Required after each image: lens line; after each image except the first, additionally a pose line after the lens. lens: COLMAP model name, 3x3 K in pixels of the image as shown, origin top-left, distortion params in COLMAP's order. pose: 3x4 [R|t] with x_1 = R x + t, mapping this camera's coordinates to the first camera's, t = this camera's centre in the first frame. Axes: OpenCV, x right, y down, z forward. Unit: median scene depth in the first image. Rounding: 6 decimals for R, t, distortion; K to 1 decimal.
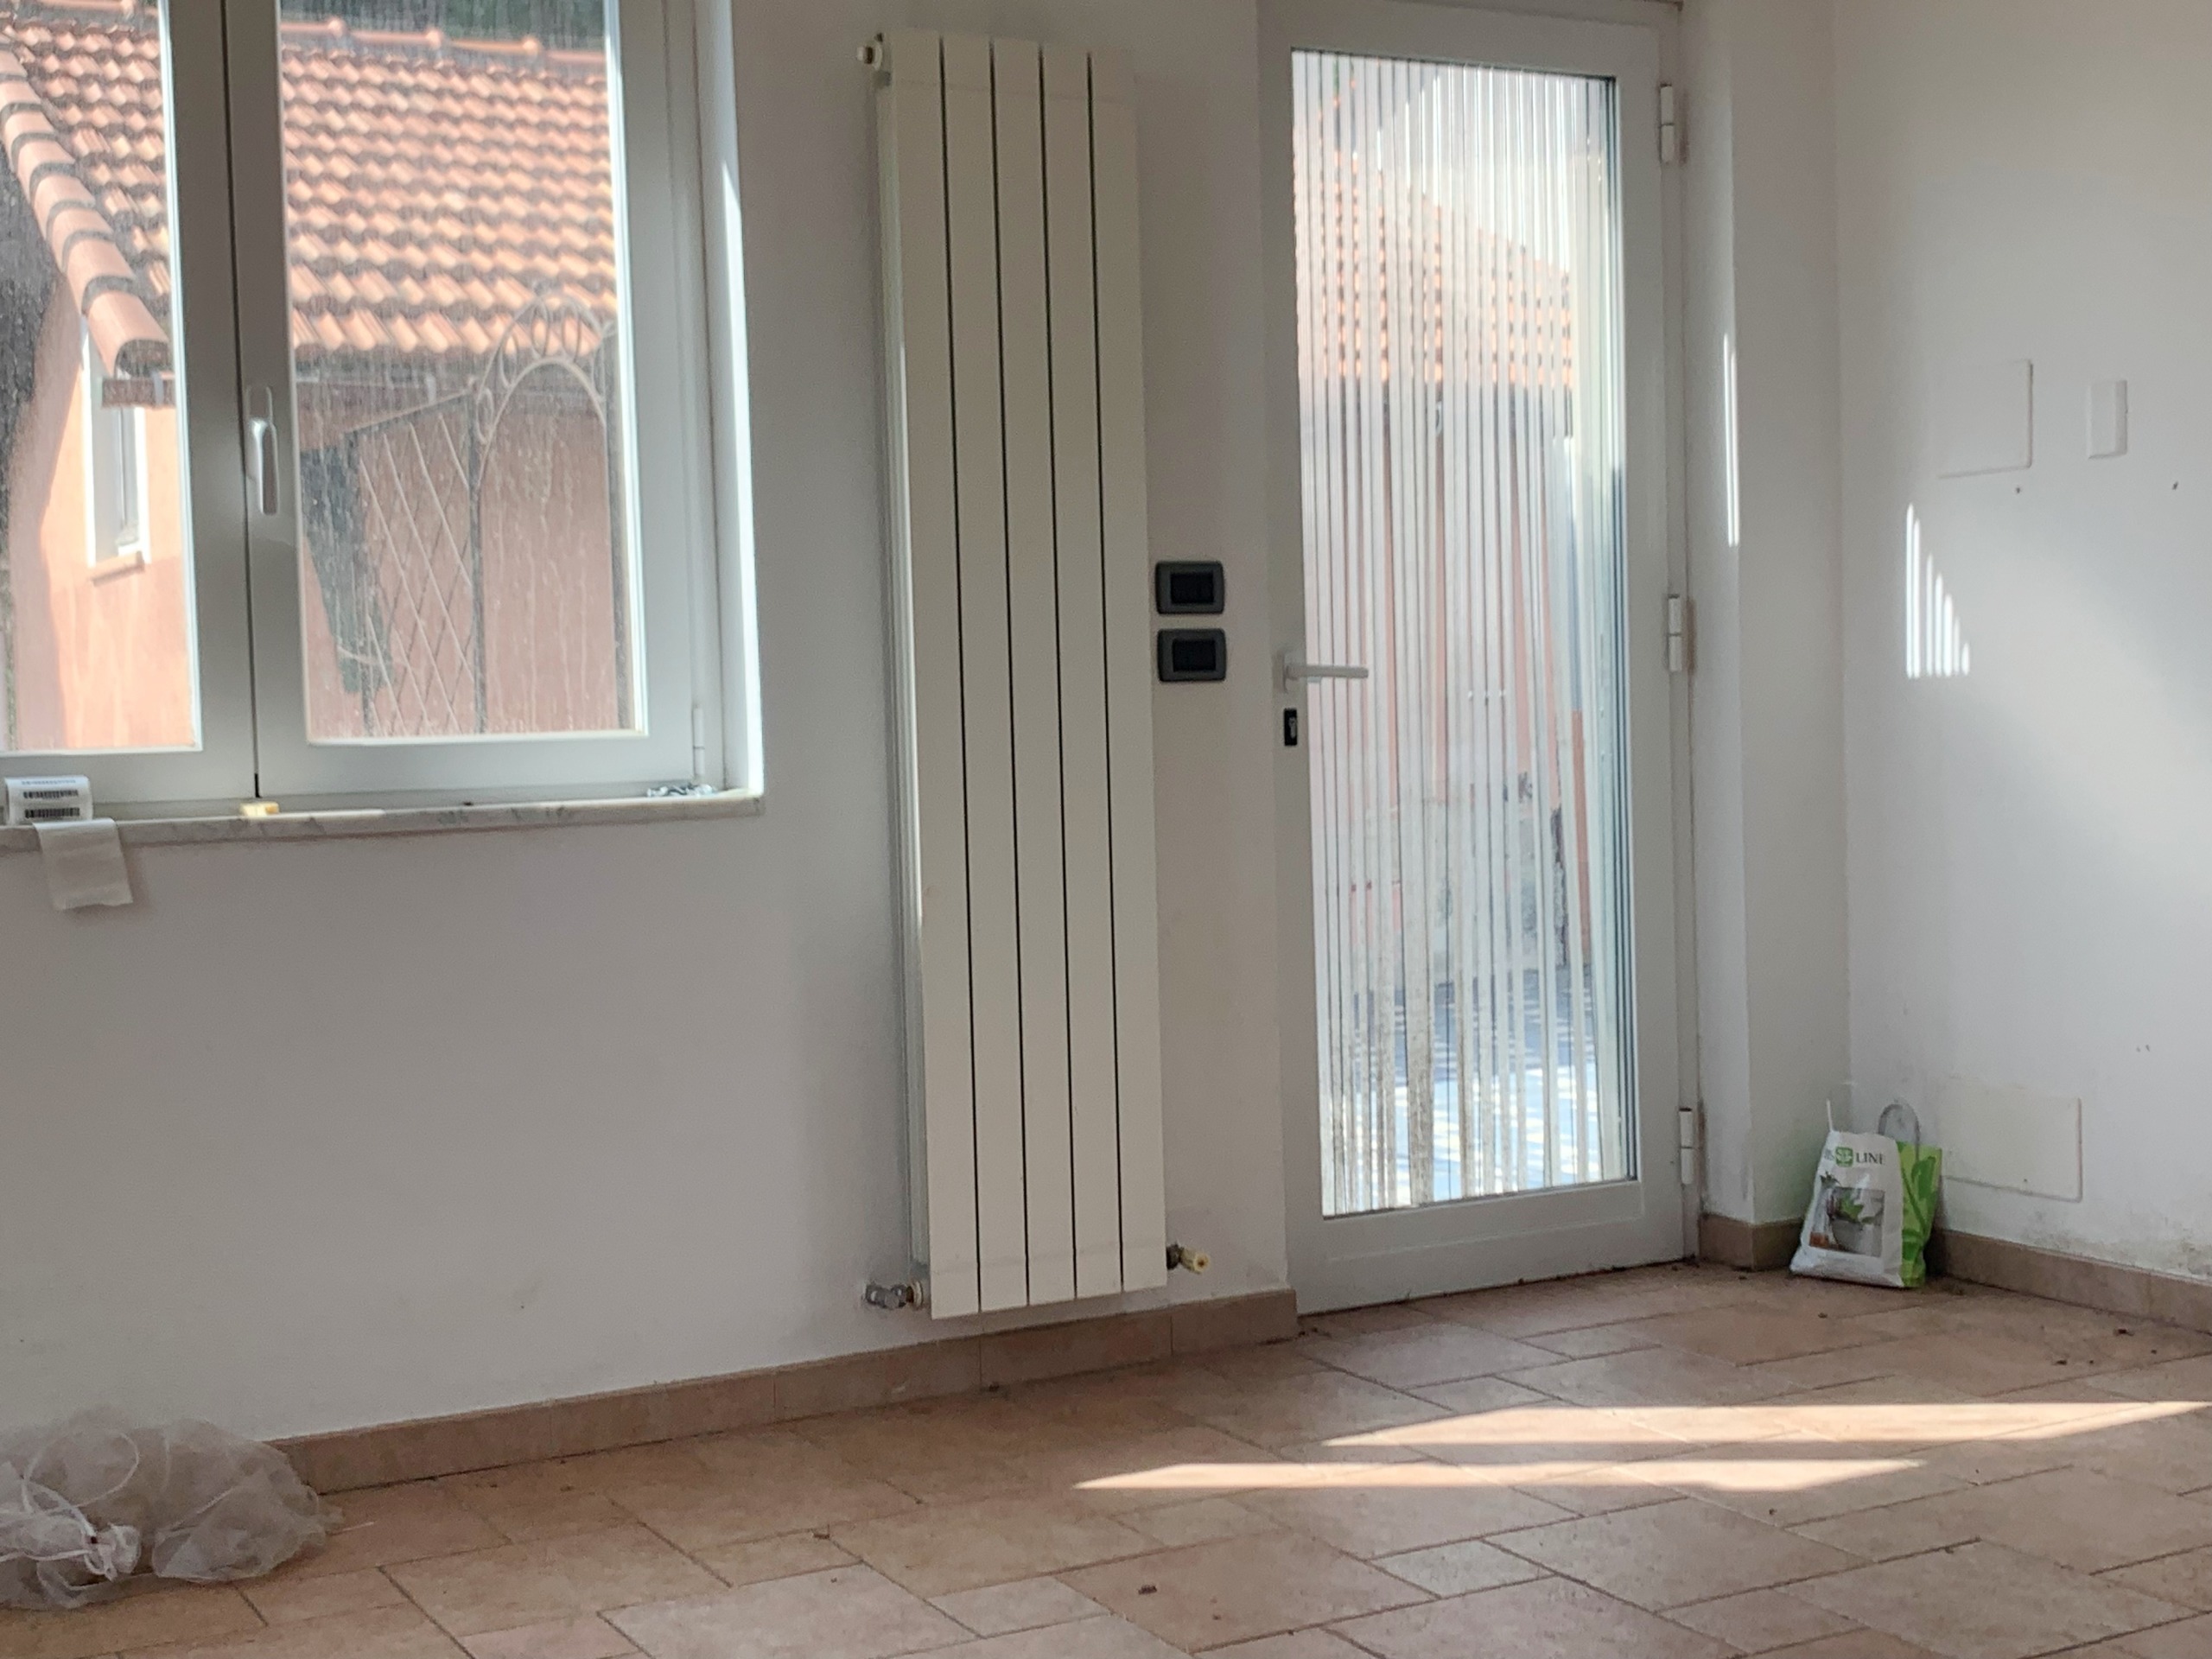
lens RADIAL K [[2781.3, 0, 1106.0], [0, 2781.3, 829.1], [0, 0, 1]] dist [0.254628, -0.854232]
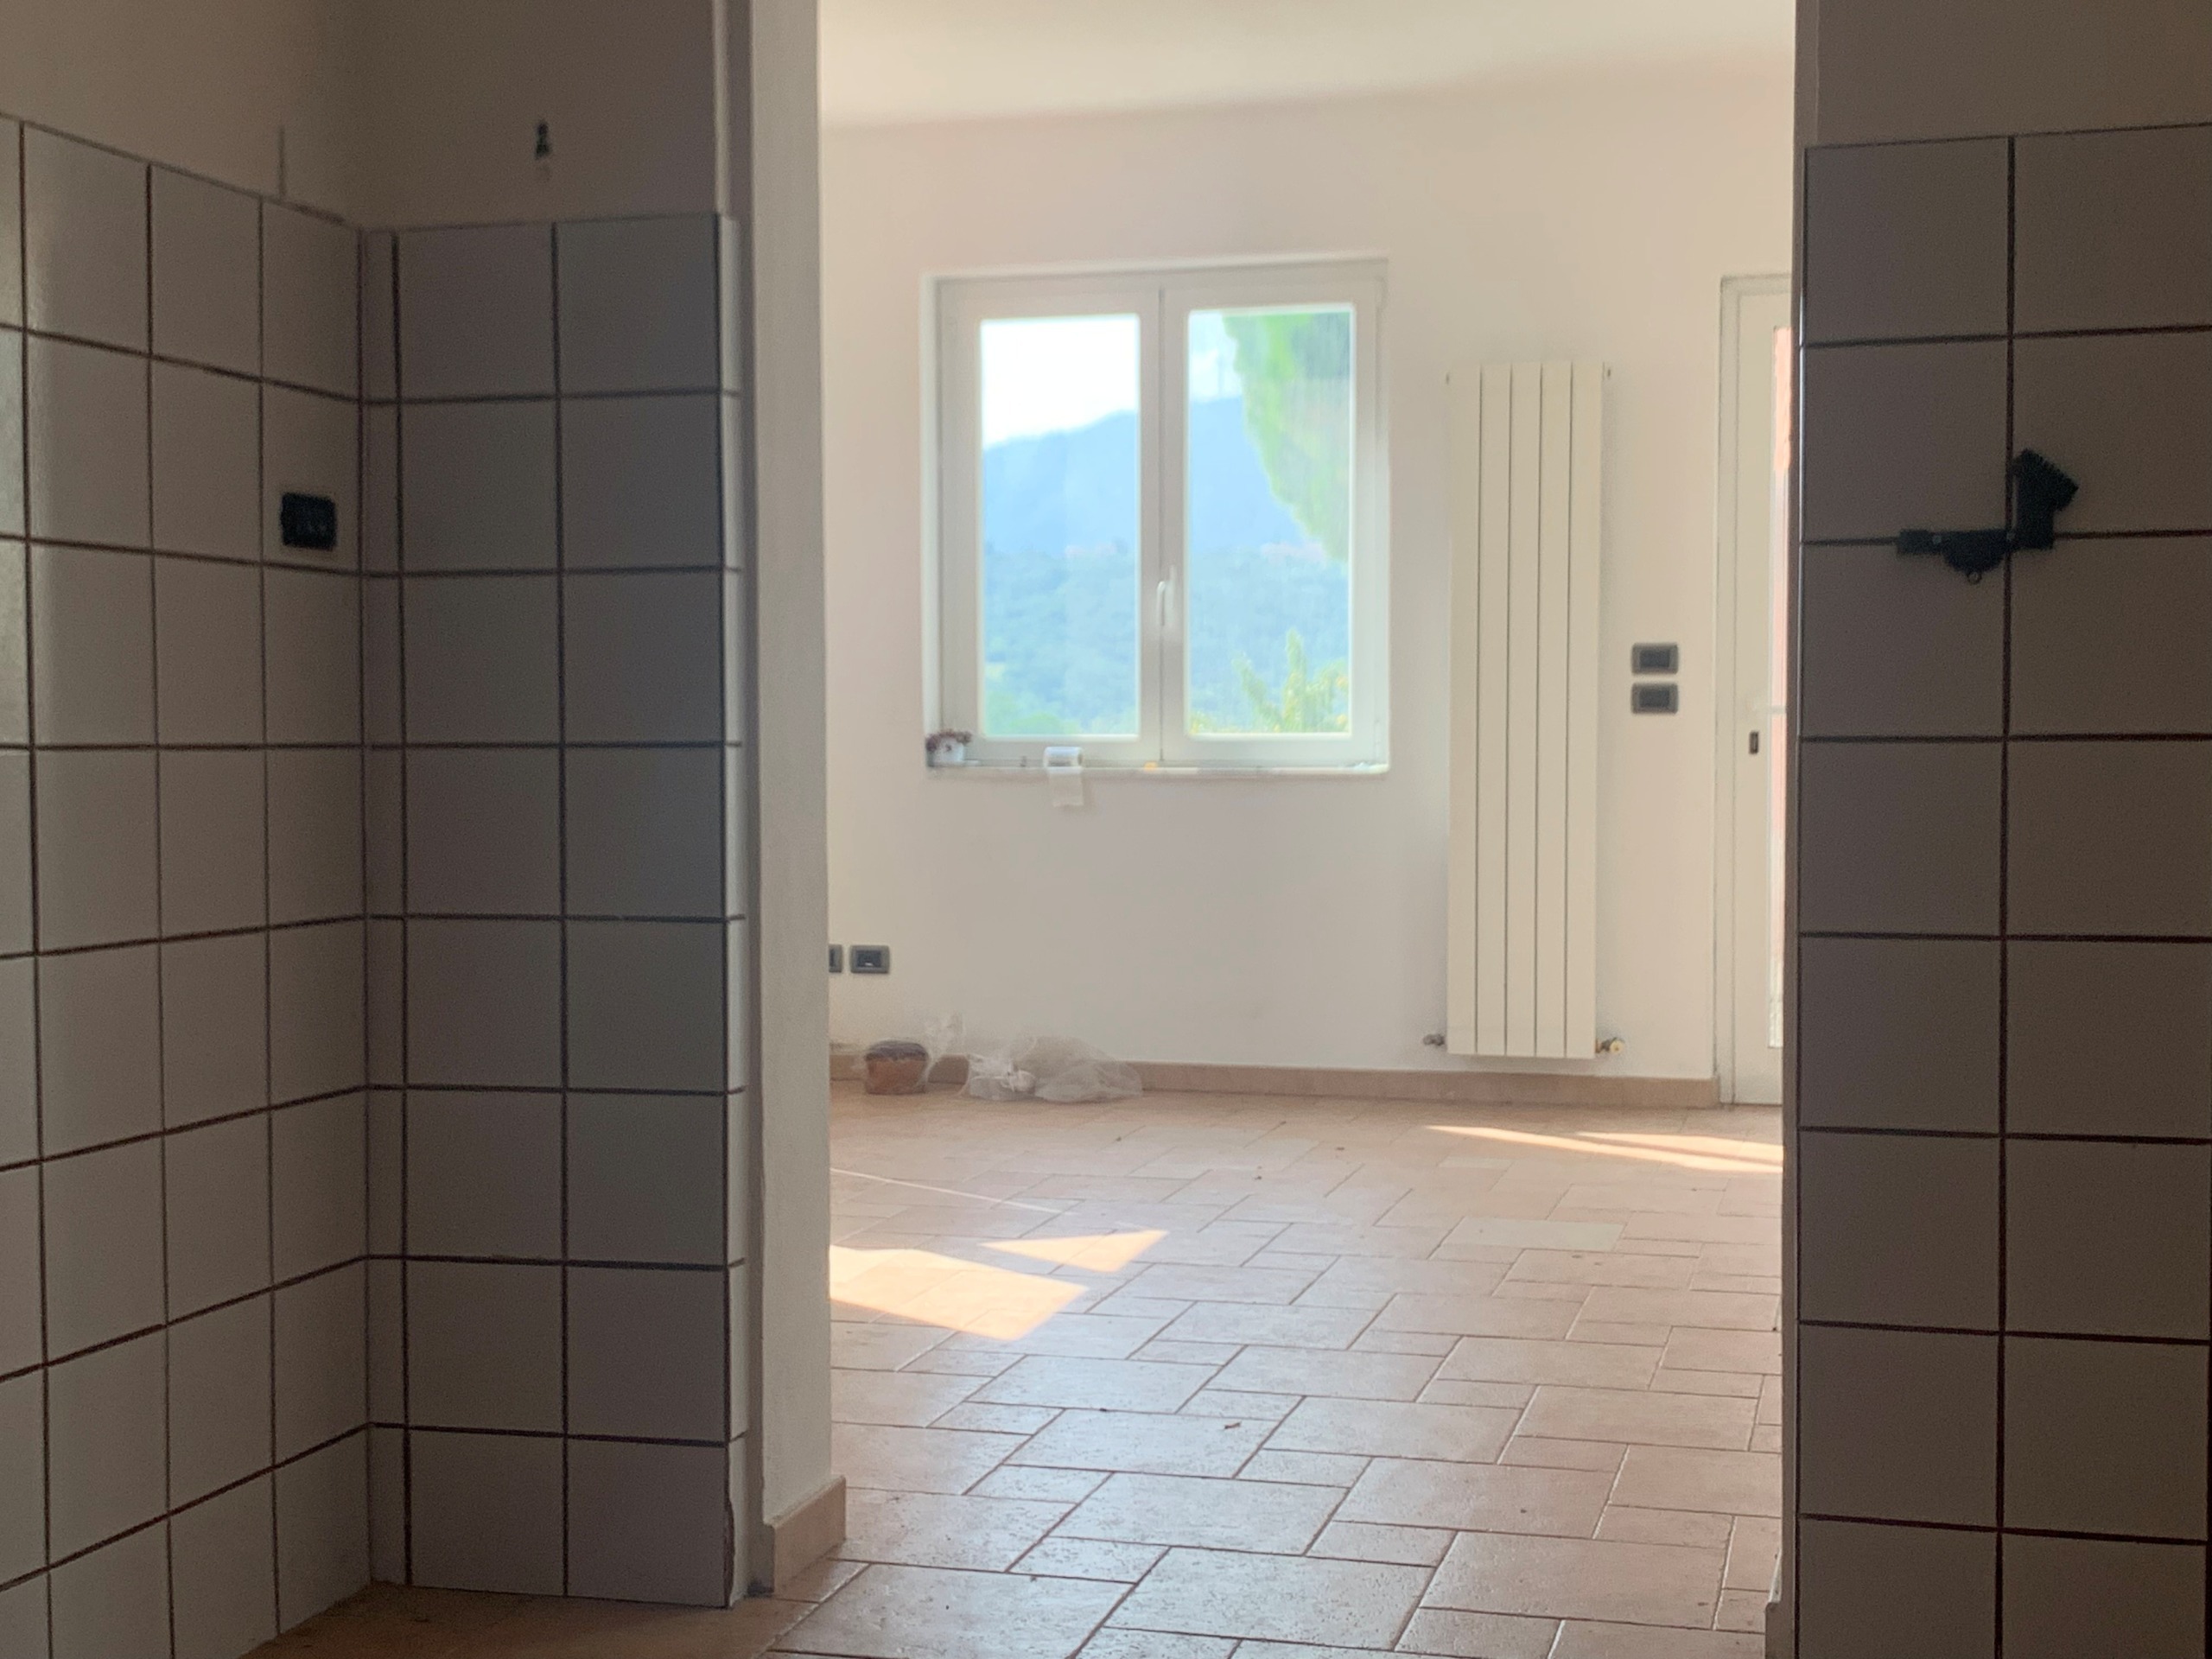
lens RADIAL K [[2781.3, 0, 1106.0], [0, 2781.3, 829.1], [0, 0, 1]] dist [0.254628, -0.854232]
pose [[0.727025, 0.053475, -0.684526, 1.036599], [-0.045778, 0.998519, 0.029383, -0.019080], [0.685083, 0.009974, 0.728396, -0.514324]]
